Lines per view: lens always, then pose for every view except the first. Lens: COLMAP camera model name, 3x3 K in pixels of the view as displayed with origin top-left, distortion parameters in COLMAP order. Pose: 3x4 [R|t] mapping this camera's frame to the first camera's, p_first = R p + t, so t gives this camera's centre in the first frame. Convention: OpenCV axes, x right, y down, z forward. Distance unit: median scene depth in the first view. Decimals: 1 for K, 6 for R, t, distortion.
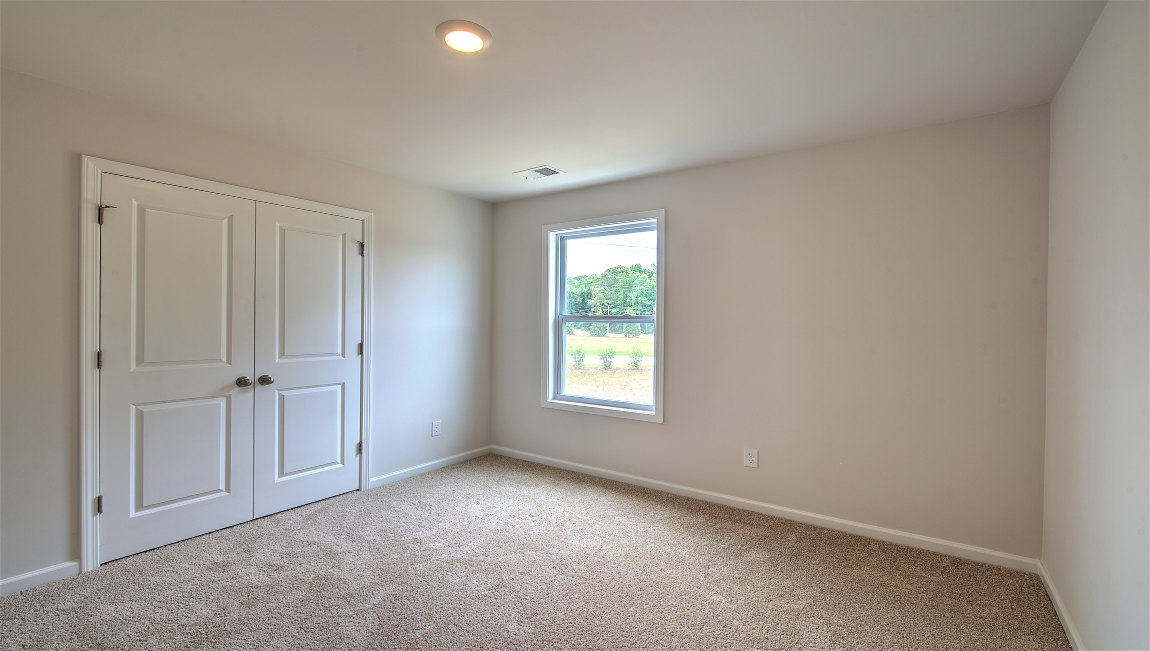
lens RADIAL K [[482.8, 0, 648.5], [0, 482.8, 321.6], [0, 0, 1]] dist [0.000824, -0.000106]
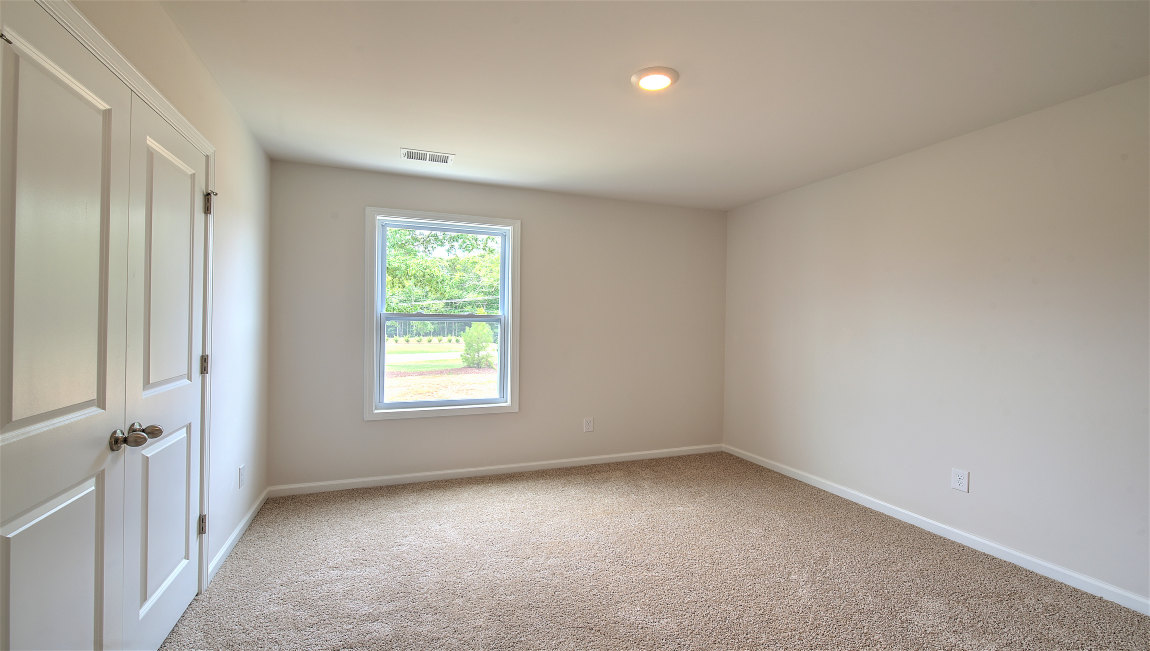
lens RADIAL K [[445.6, 0, 573.0], [0, 445.6, 319.0], [0, 0, 1]] dist [-0.002750, -0.000230]
pose [[0.615572, 0.002666, 0.788076, -0.691866], [-0.003958, 0.999992, -0.000291, -0.003537], [-0.788070, -0.002940, 0.615578, 0.258455]]
